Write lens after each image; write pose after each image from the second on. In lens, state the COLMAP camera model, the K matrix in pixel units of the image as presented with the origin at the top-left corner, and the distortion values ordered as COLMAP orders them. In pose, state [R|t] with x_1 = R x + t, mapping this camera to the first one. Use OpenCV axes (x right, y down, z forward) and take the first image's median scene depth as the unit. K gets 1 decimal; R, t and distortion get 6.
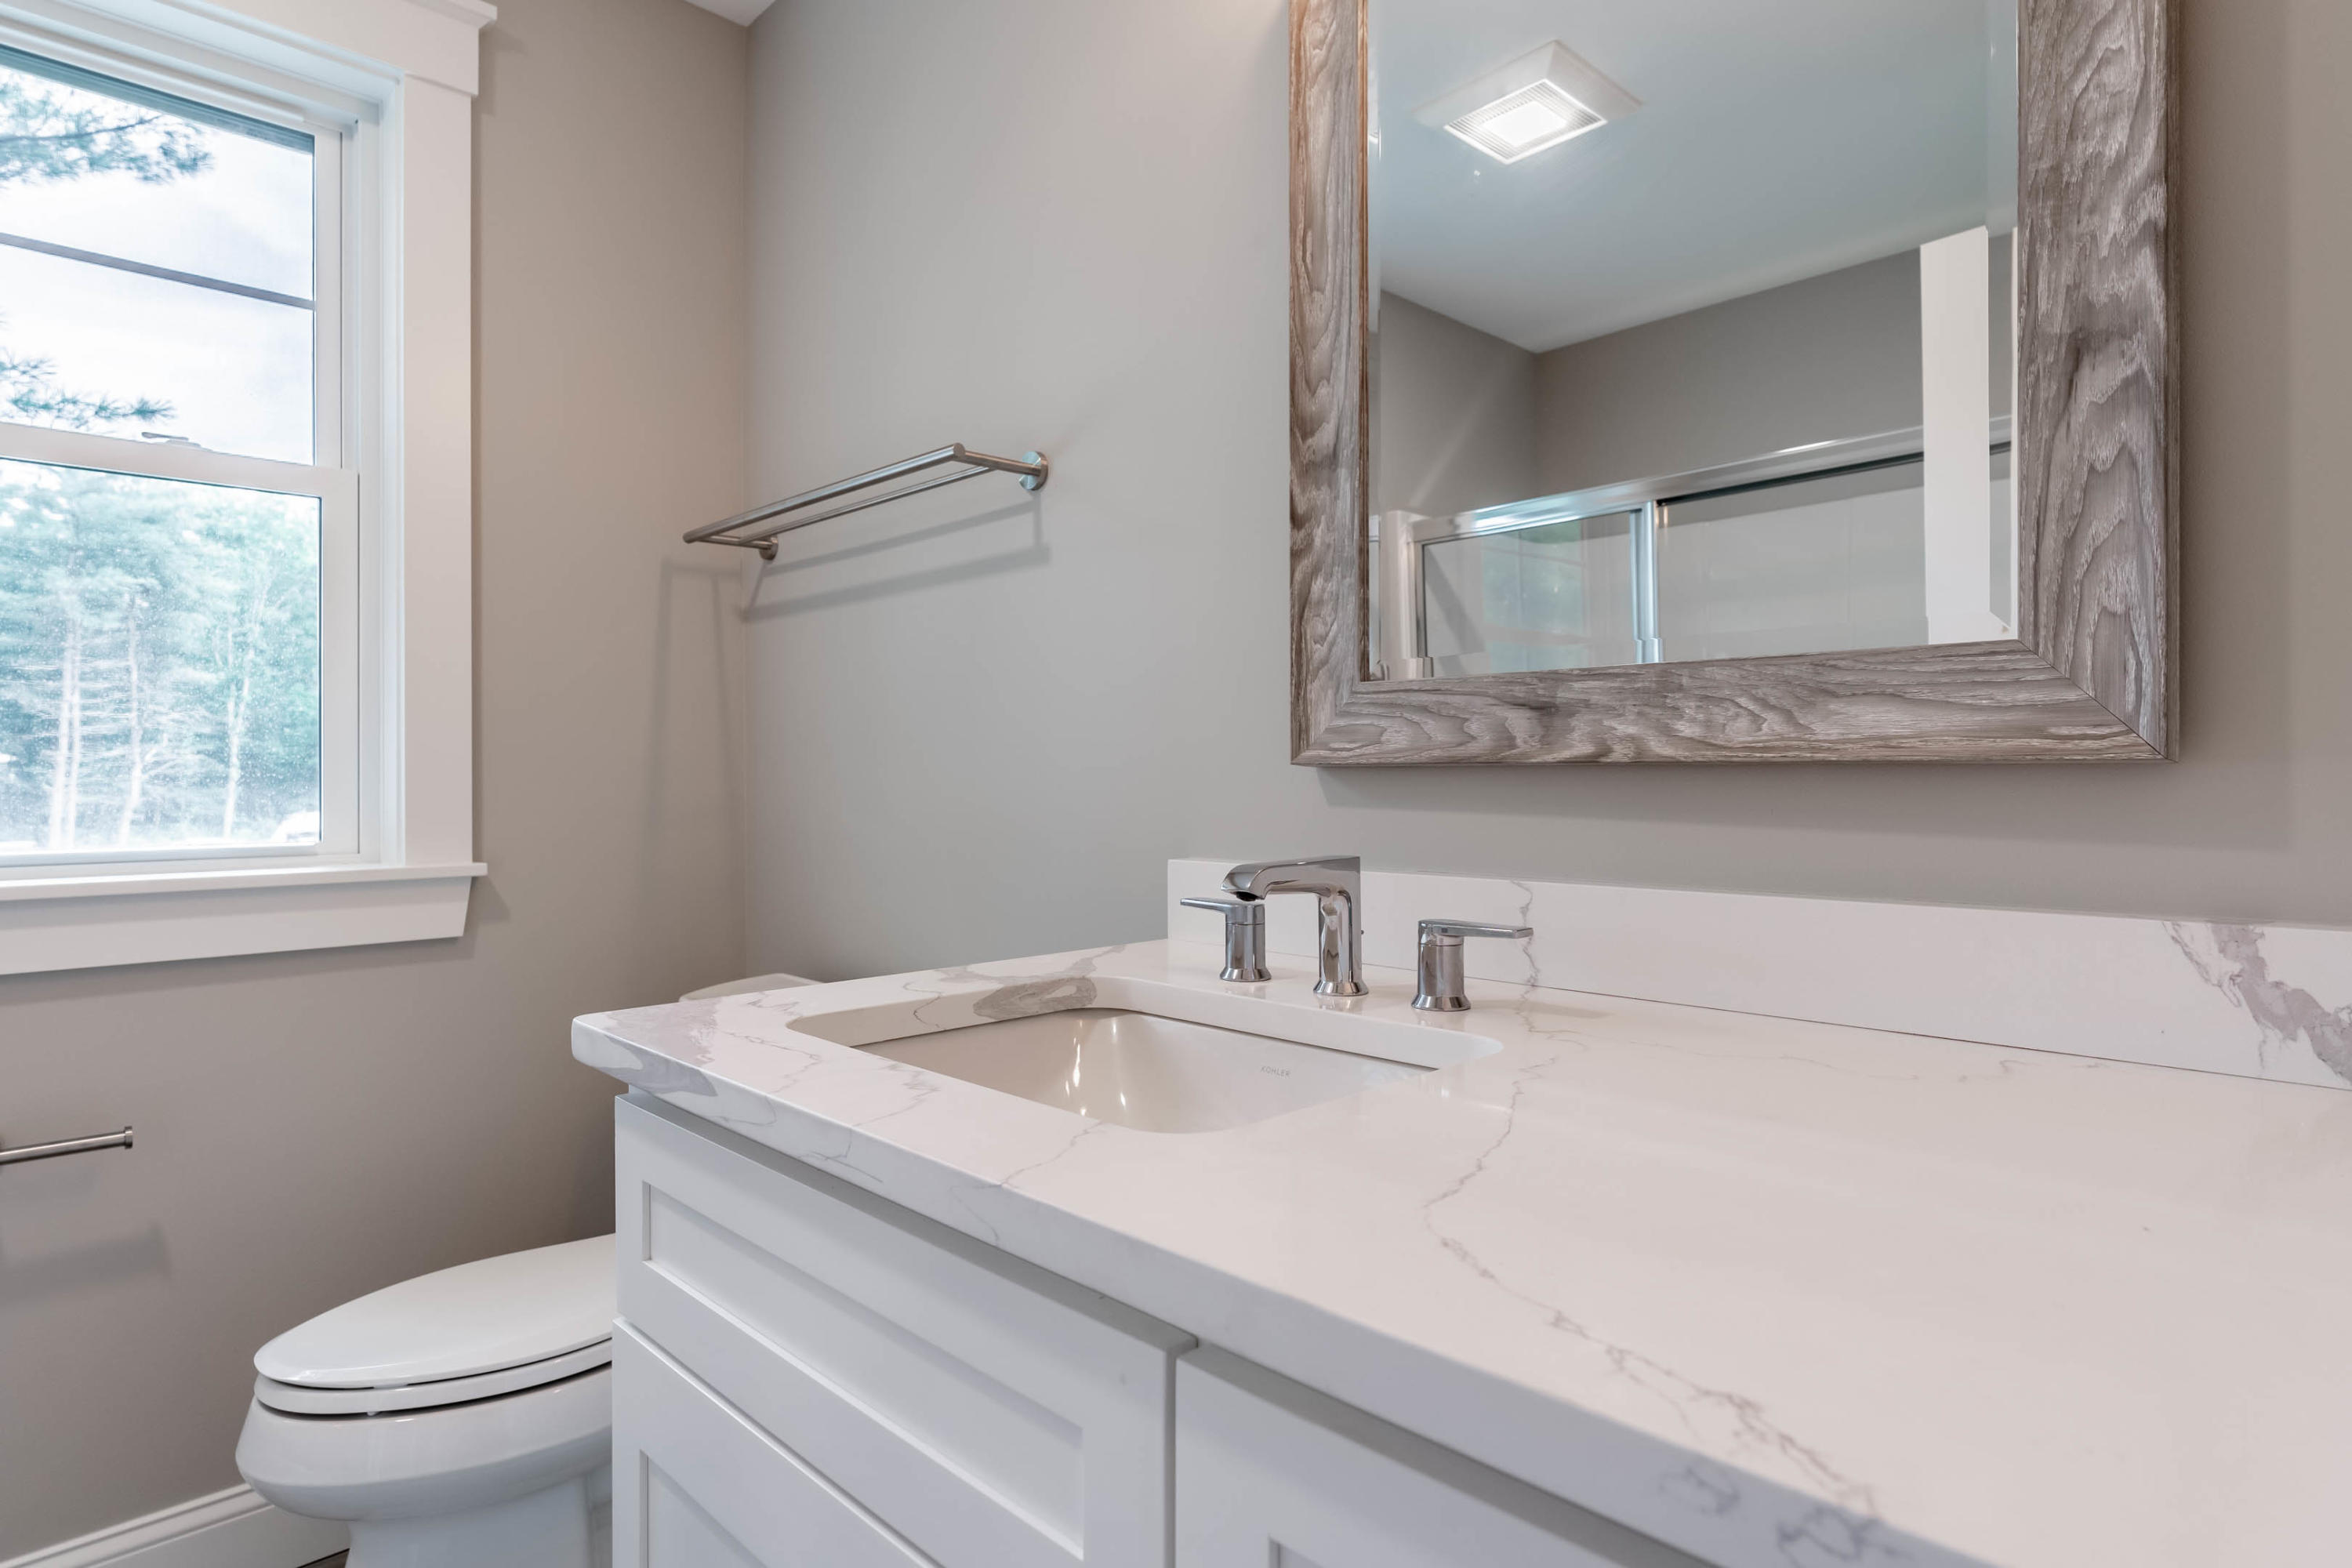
lens RADIAL K [[1265.8, 0, 1176.0], [0, 1265.8, 784.0], [0, 0, 1]] dist [-0.004813, -0.000044]
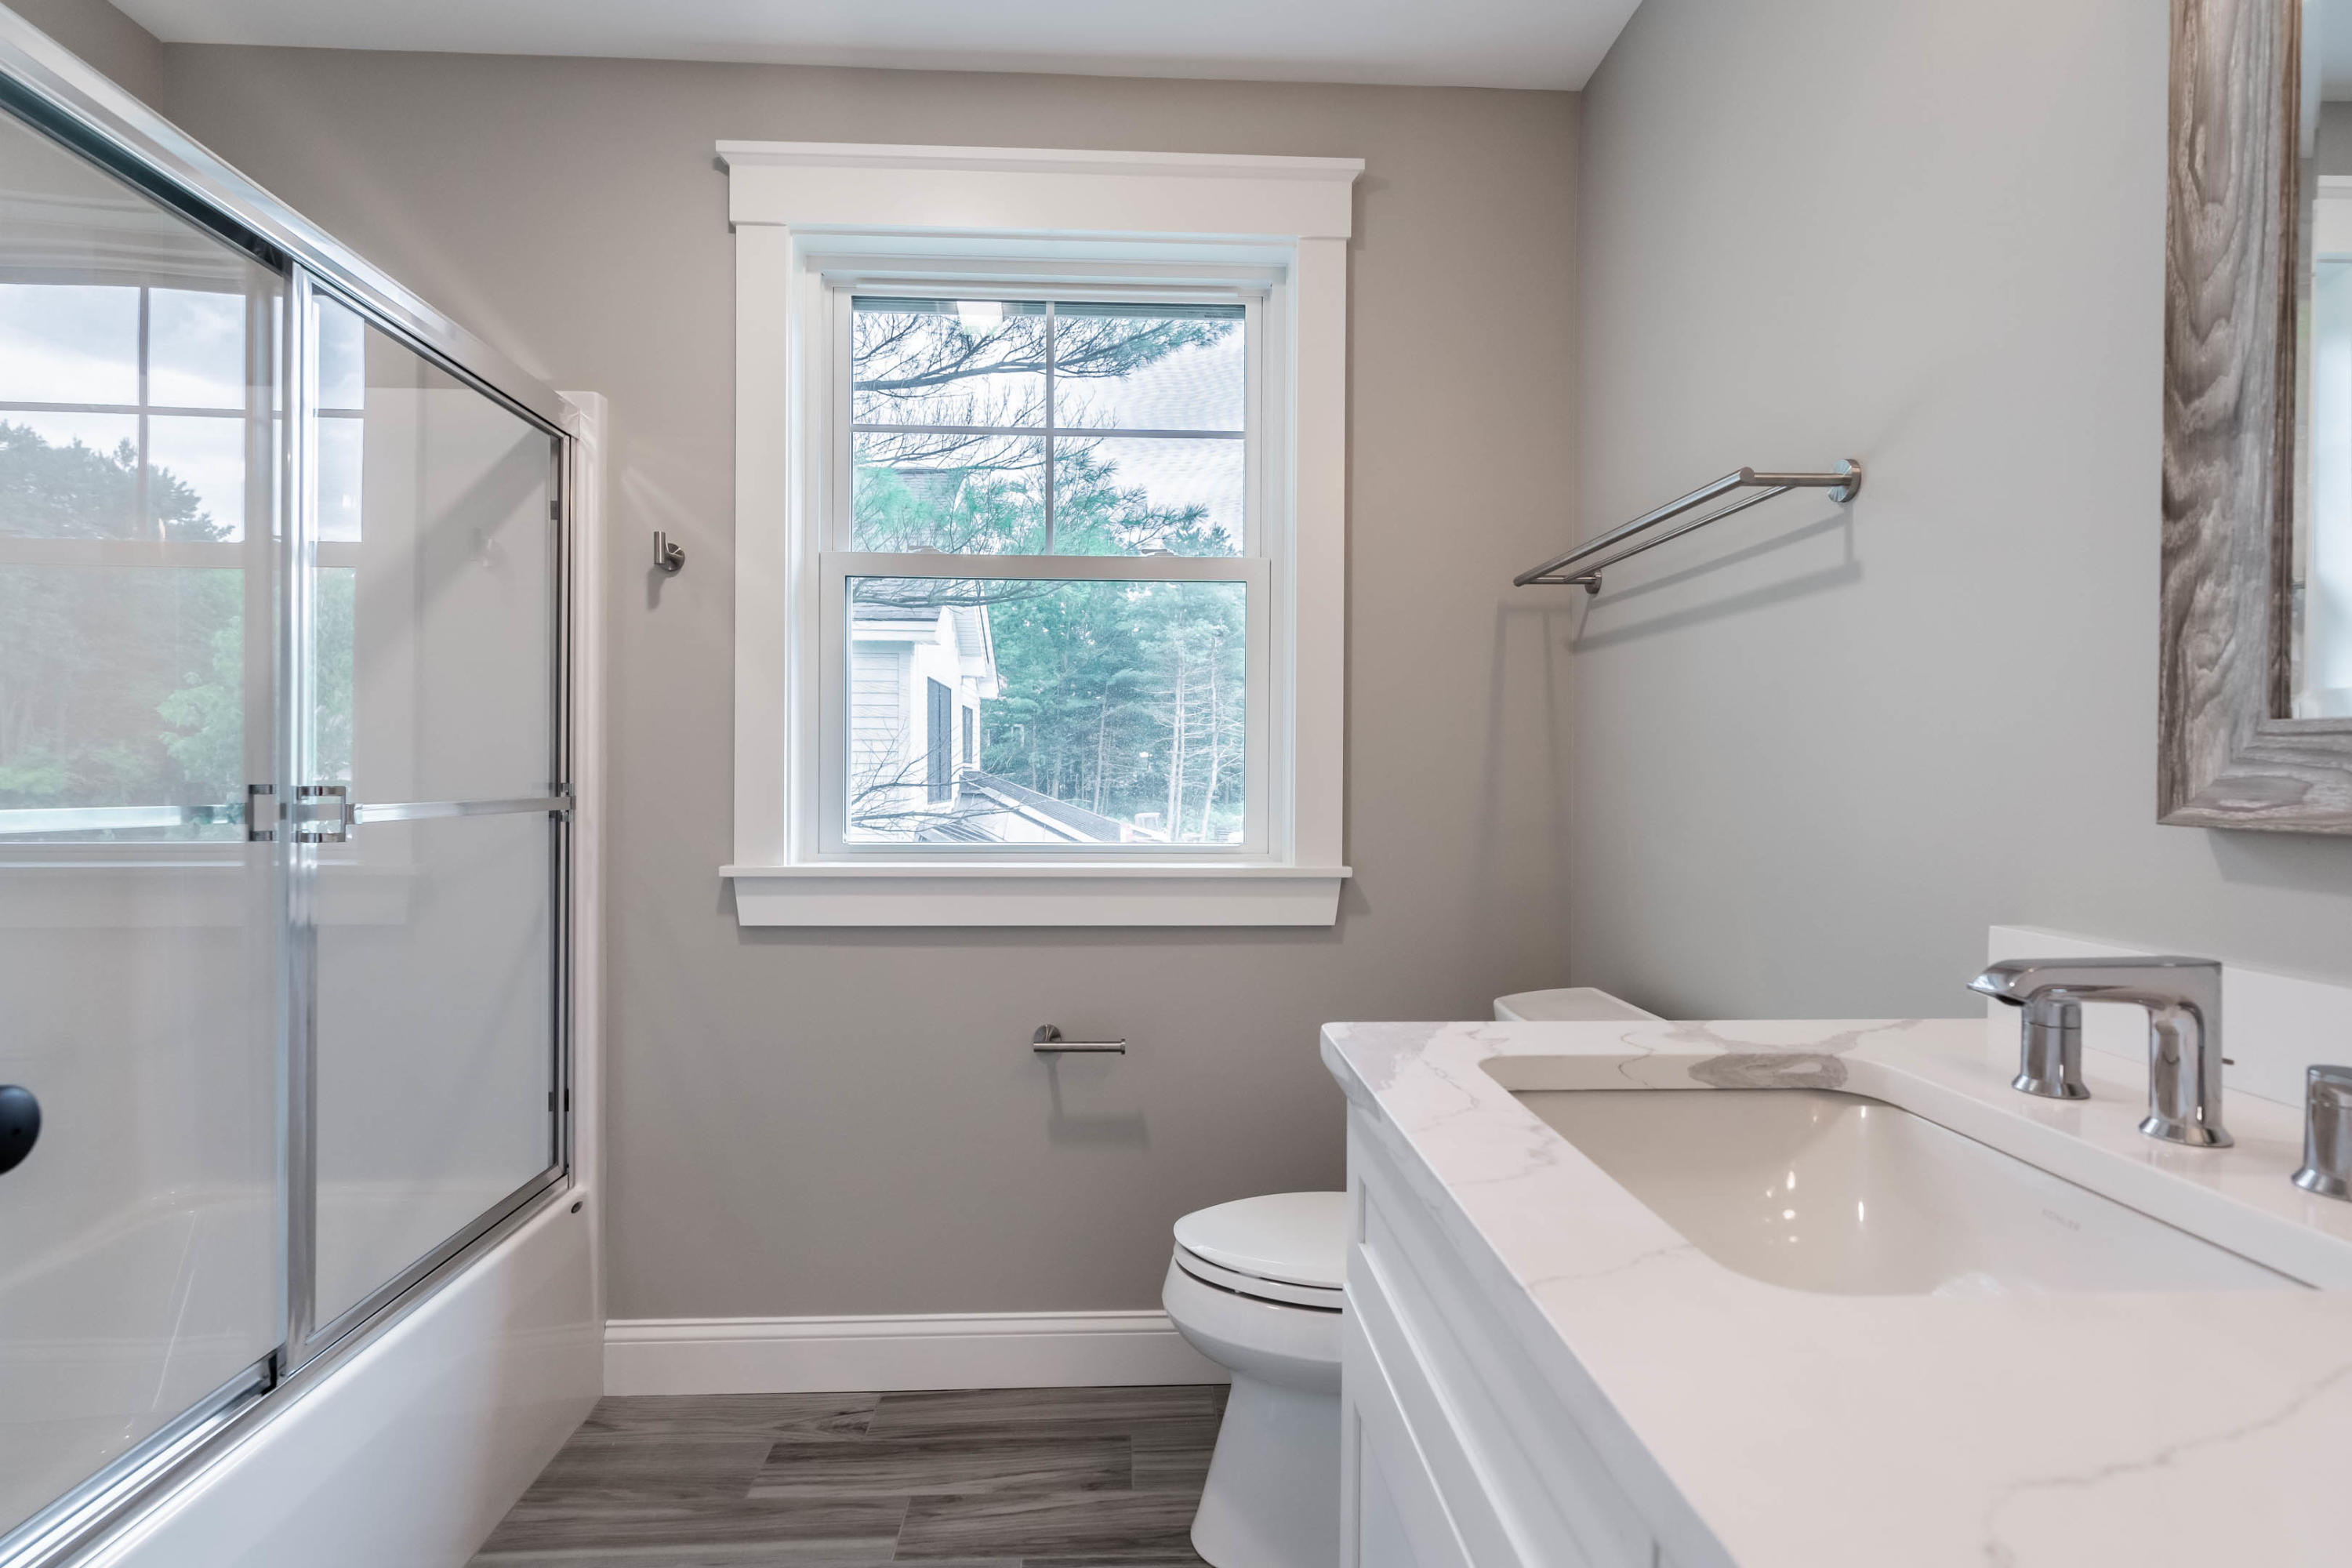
lens RADIAL K [[1182.5, 0, 1176.0], [0, 1182.5, 784.0], [0, 0, 1]] dist [-0.001193, 0.000561]
pose [[0.739630, 0.016858, -0.672802, 0.134186], [-0.009792, 0.999850, 0.014288, -0.045231], [0.672942, -0.003980, 0.739684, 0.056027]]
